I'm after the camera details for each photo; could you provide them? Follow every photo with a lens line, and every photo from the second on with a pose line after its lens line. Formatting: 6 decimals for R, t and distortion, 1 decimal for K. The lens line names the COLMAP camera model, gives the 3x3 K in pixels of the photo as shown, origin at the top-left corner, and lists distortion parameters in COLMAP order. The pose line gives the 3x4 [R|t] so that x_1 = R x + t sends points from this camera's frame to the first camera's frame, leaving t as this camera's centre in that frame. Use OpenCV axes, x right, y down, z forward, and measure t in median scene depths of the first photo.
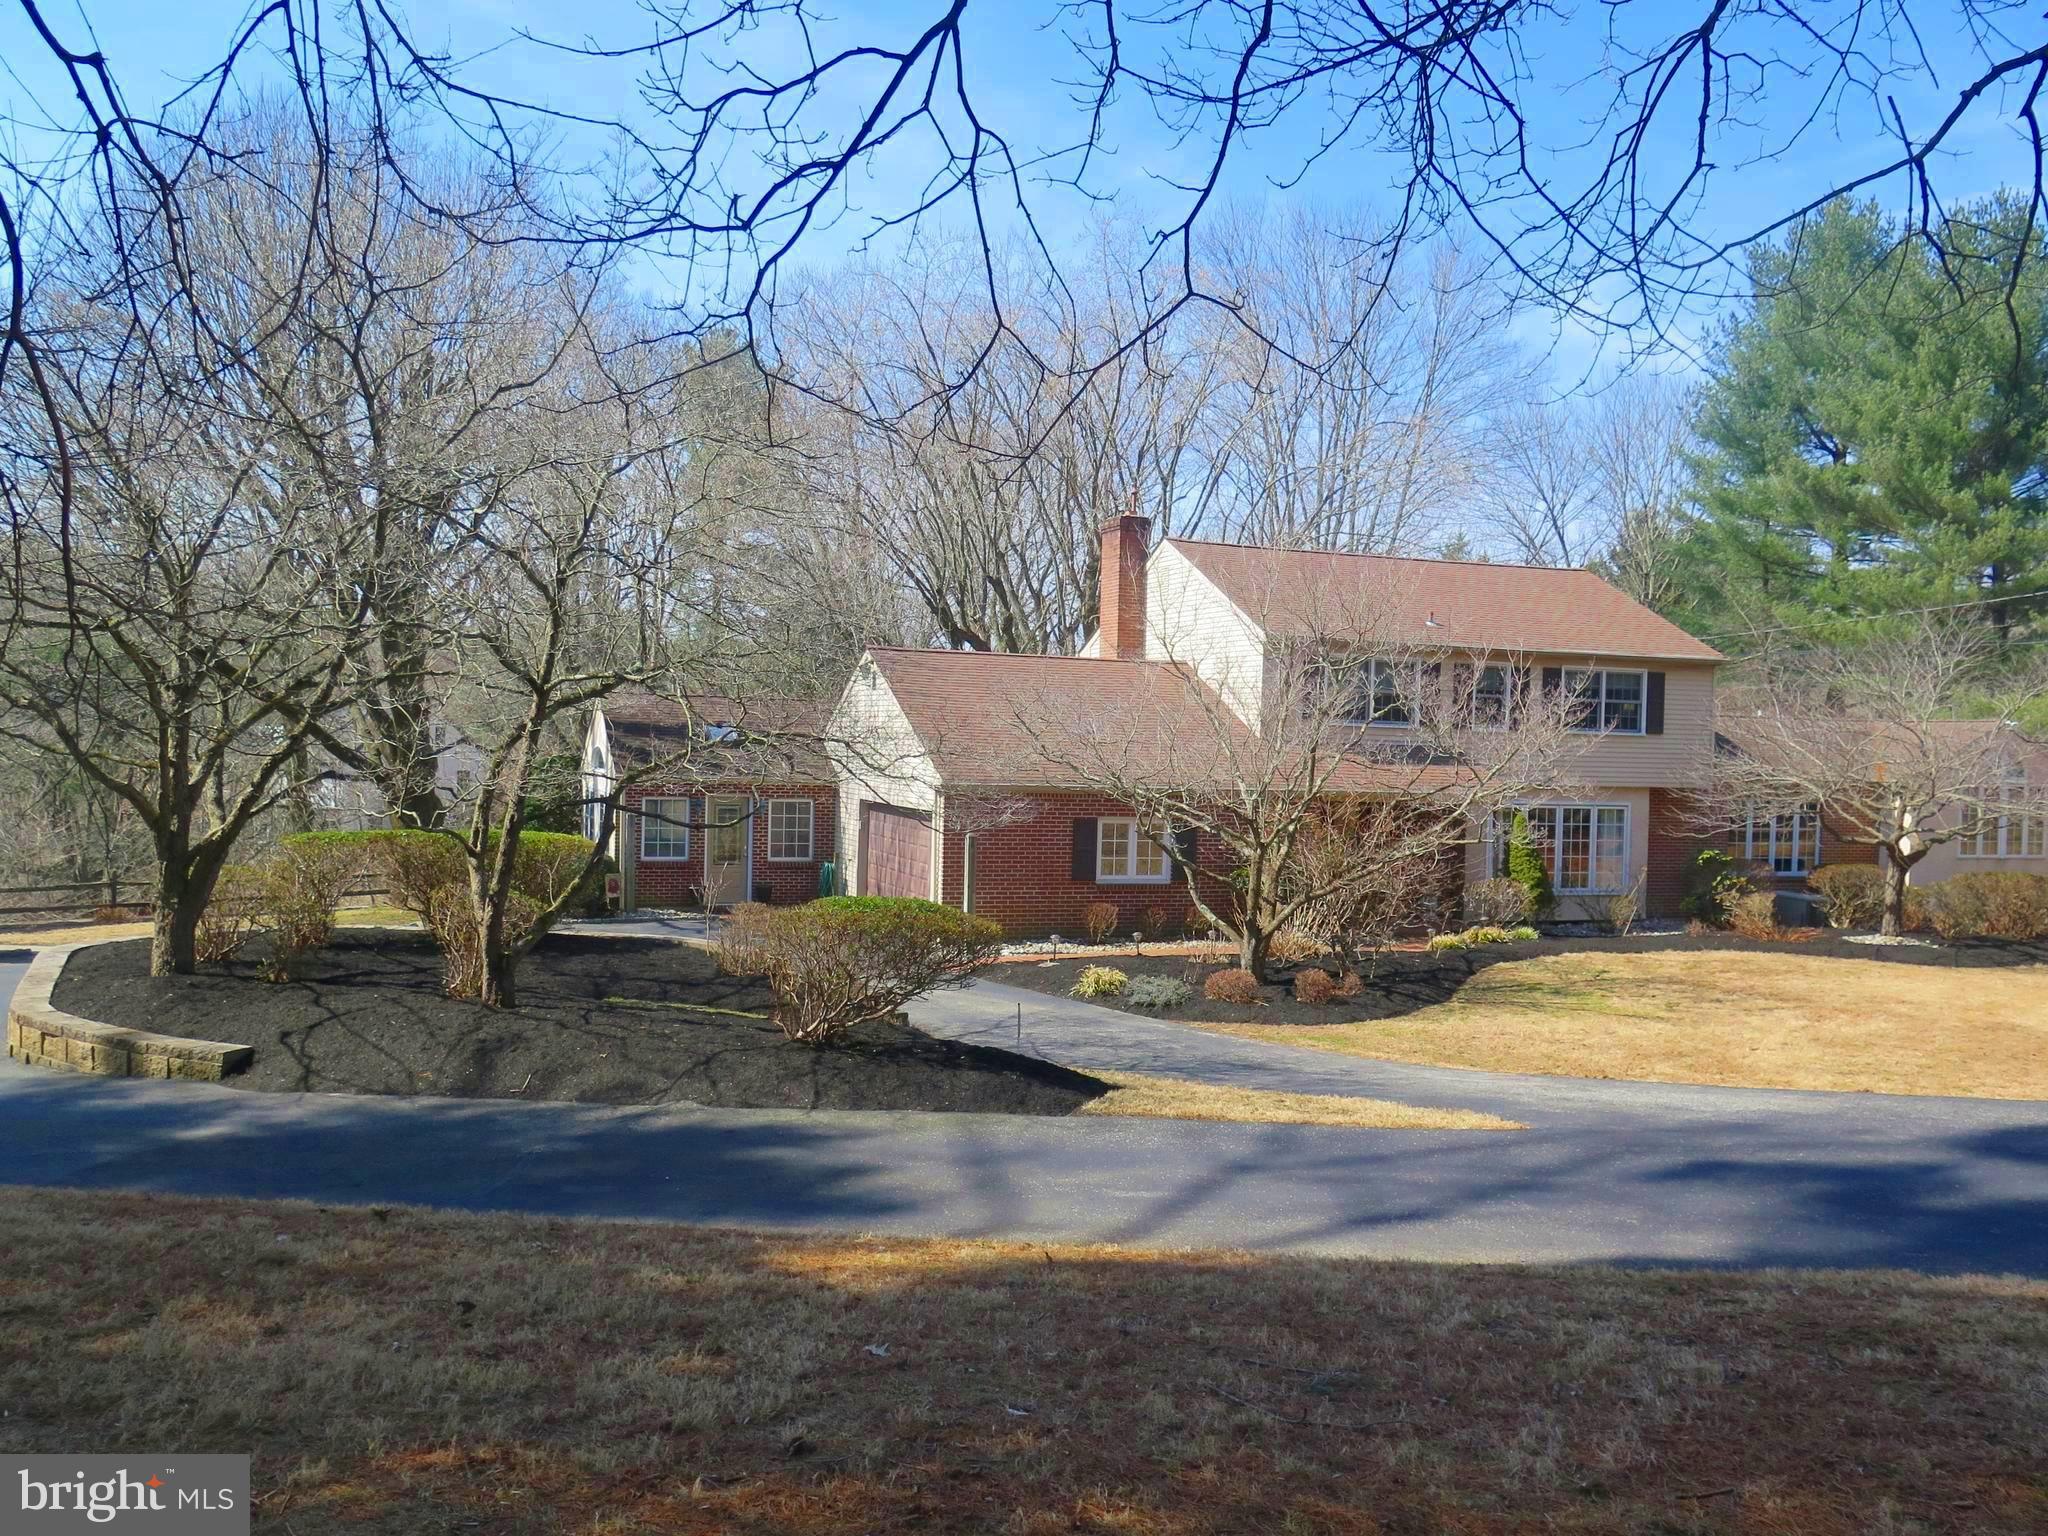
lens RADIAL K [[1682.4, 0, 1024.0], [0, 1682.4, 768.0], [0, 0, 1]] dist [-0.017424, -0.011962]
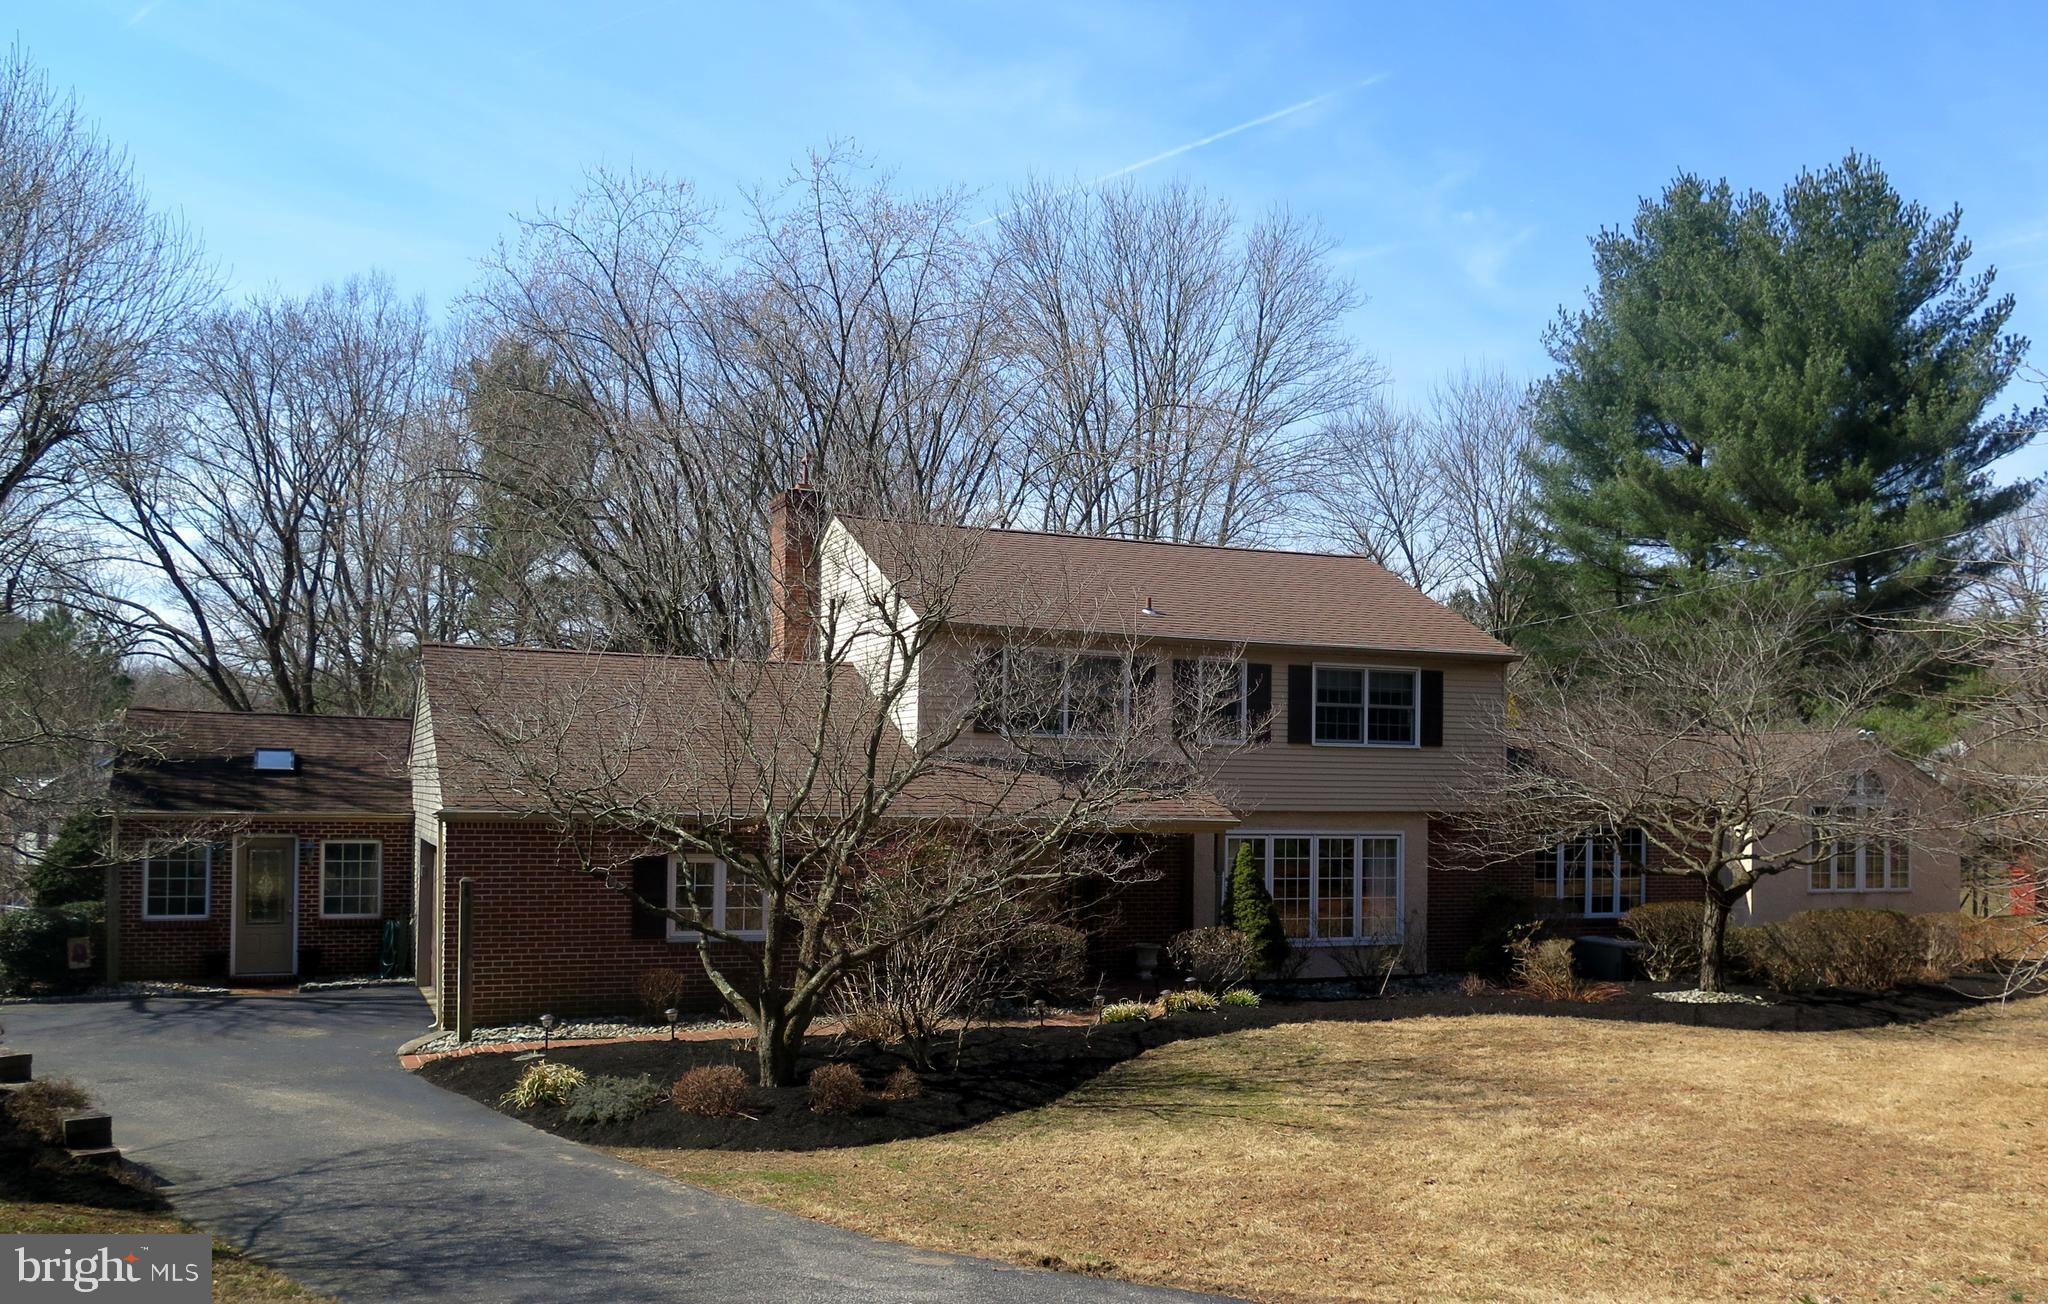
lens RADIAL K [[1684.4, 0, 1022.5], [0, 1684.4, 749.3], [0, 0, 1]] dist [-0.052486, 0.071130]
pose [[0.998996, -0.011565, 0.043277, 0.143279], [0.013400, 0.999012, -0.042362, 0.013342], [-0.042744, 0.042899, 0.998165, 0.195430]]
